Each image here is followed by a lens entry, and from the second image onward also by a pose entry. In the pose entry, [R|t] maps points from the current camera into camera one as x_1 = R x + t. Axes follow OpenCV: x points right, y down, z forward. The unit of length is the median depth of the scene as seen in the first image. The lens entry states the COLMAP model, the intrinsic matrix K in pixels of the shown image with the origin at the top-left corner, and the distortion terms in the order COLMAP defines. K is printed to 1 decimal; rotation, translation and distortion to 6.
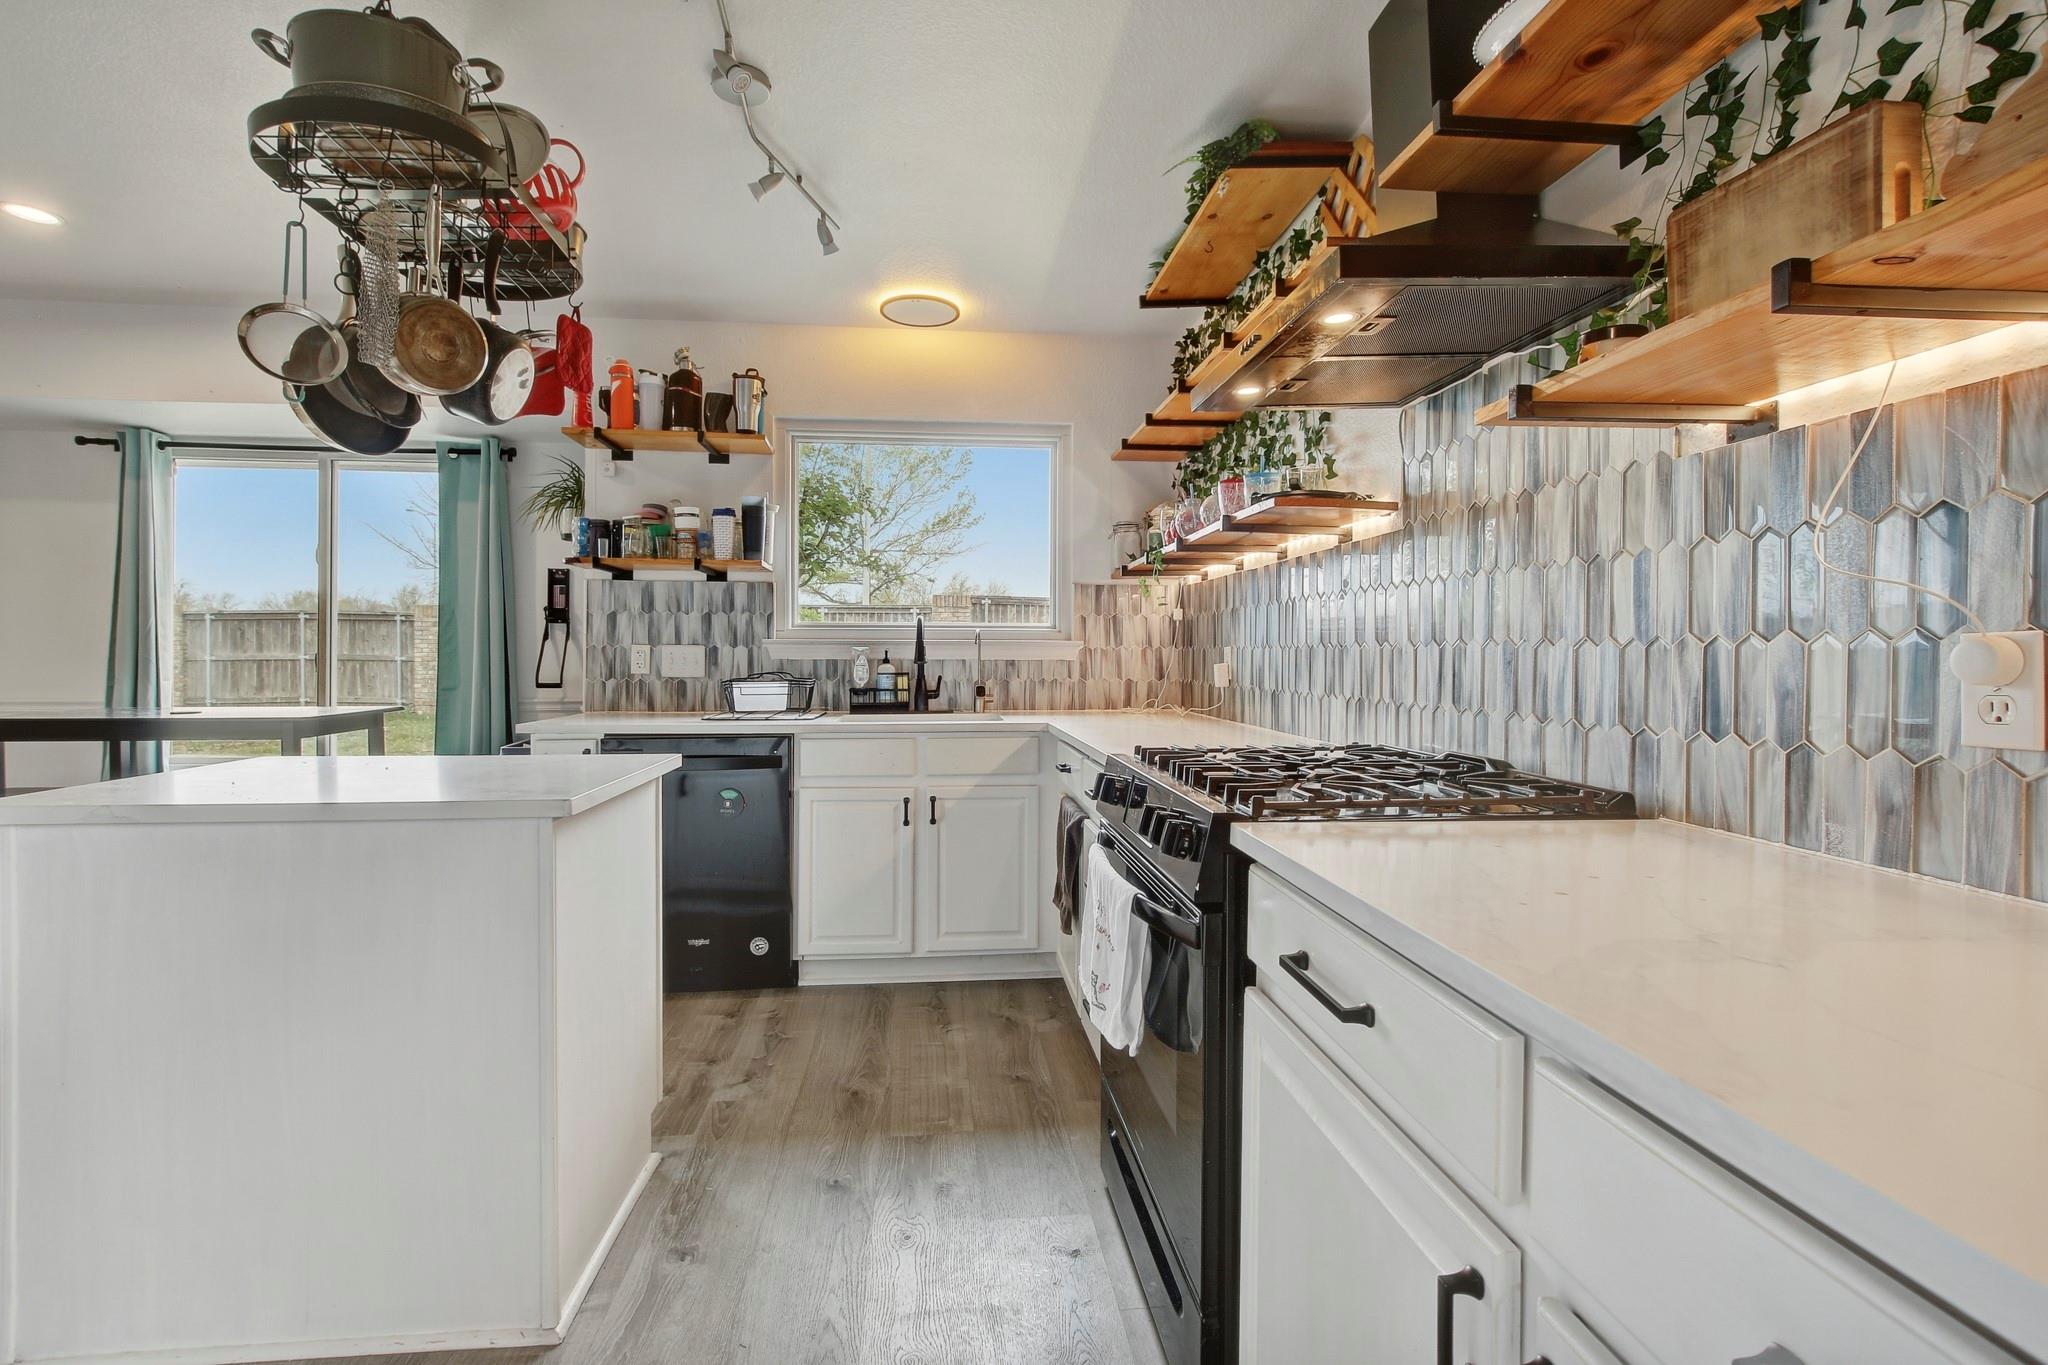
lens RADIAL K [[931.9, 0, 1029.5], [0, 931.9, 676.0], [0, 0, 1]] dist [-0.015909, 0.006350]
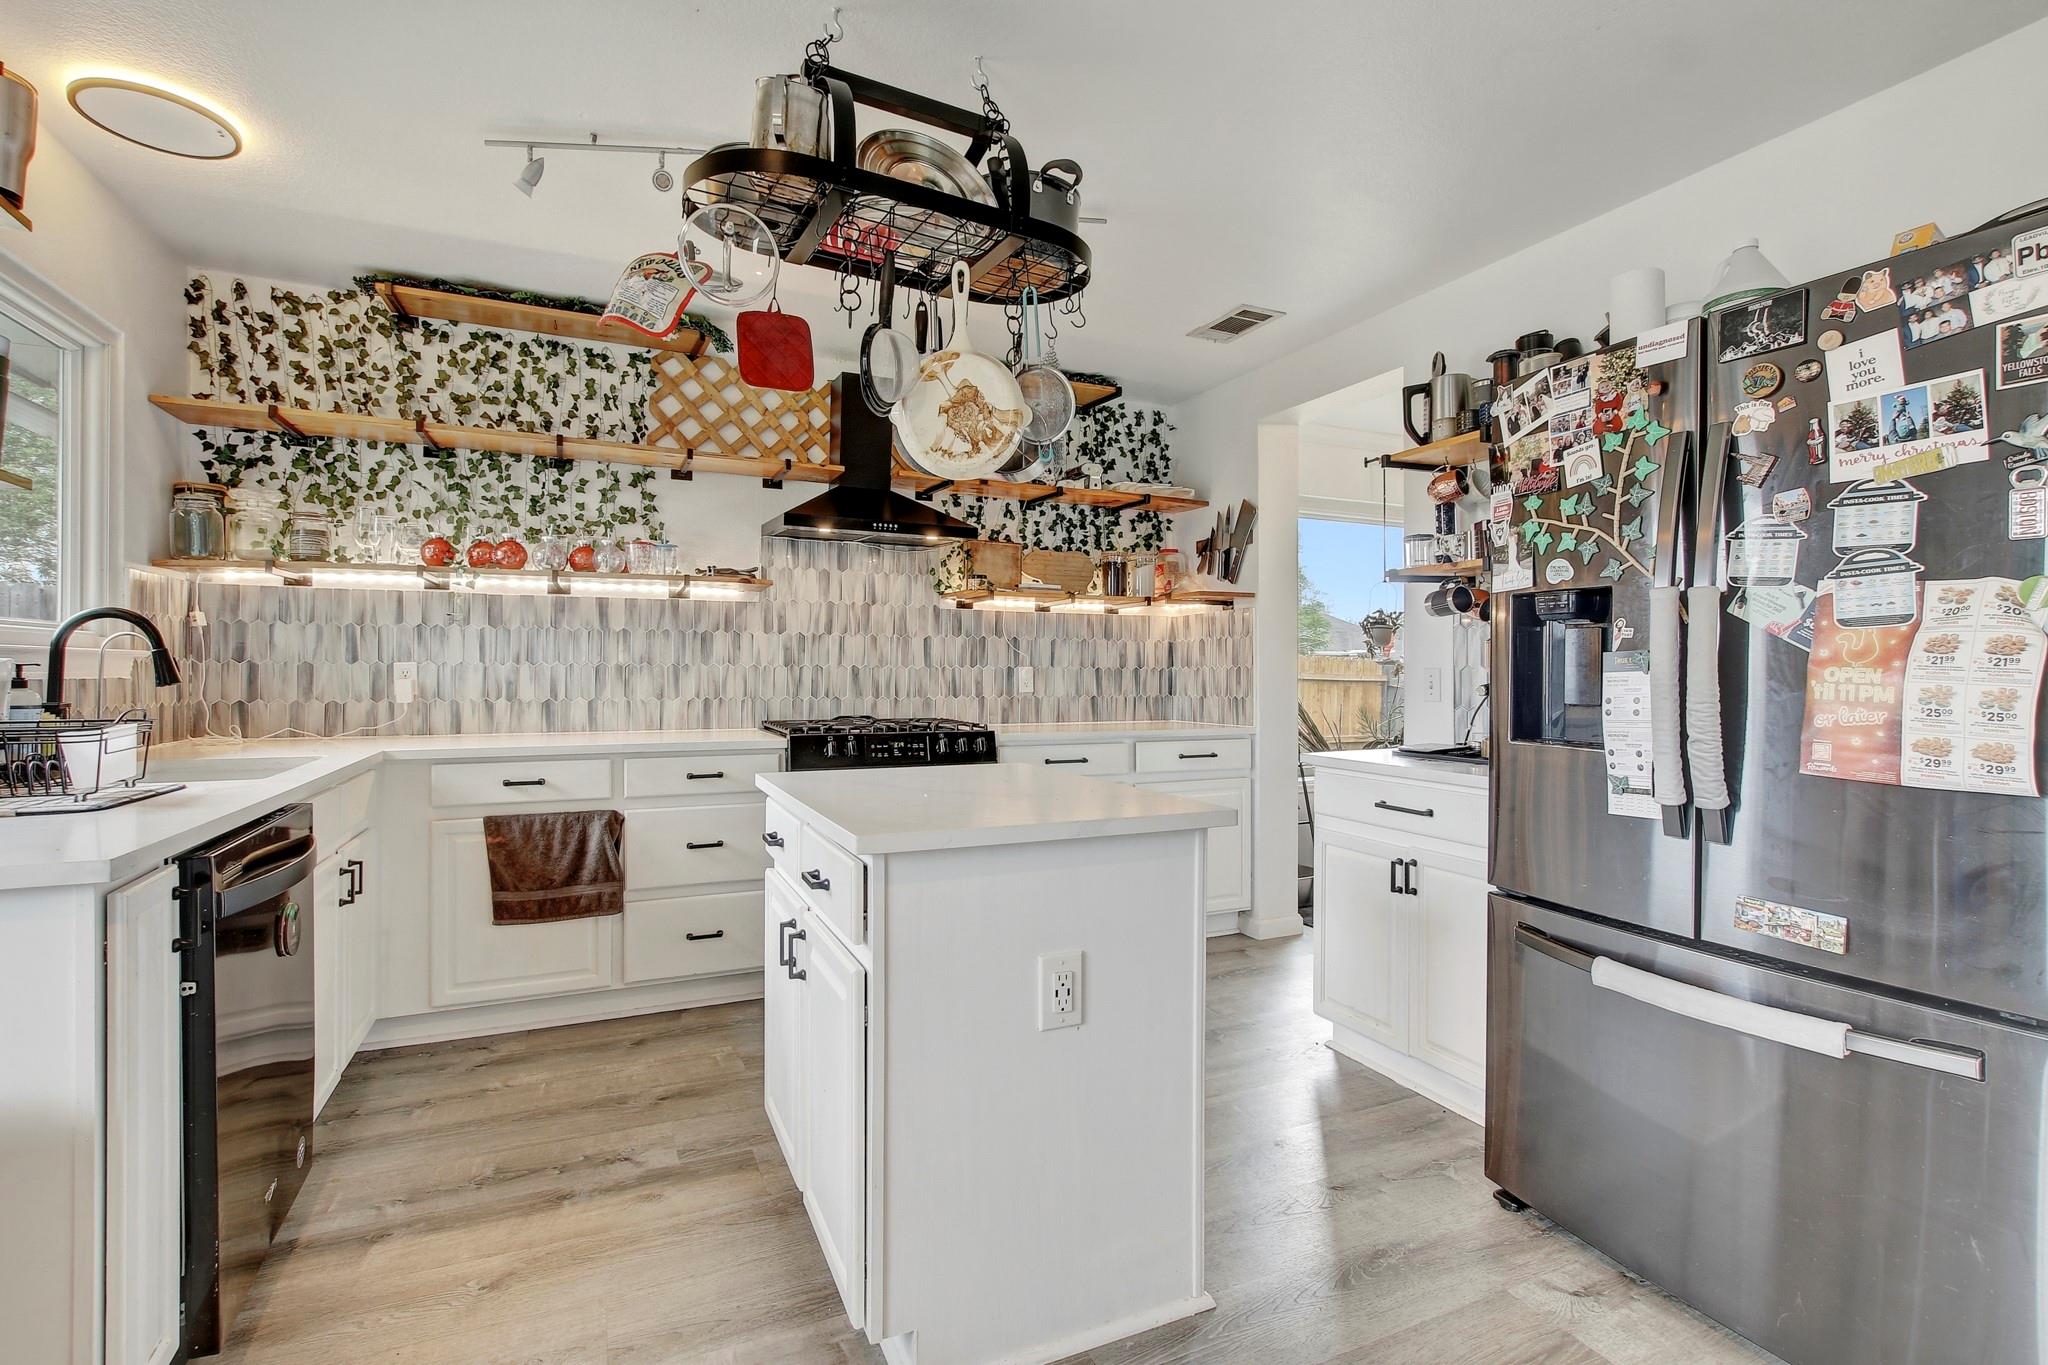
lens RADIAL K [[931.9, 0, 1025.6], [0, 931.9, 678.5], [0, 0, 1]] dist [-0.015909, 0.006350]
pose [[-0.318579, -0.011385, 0.947828, -1.252622], [0.012744, 0.999786, 0.016292, -0.024804], [-0.947811, 0.017270, -0.318366, 0.919007]]
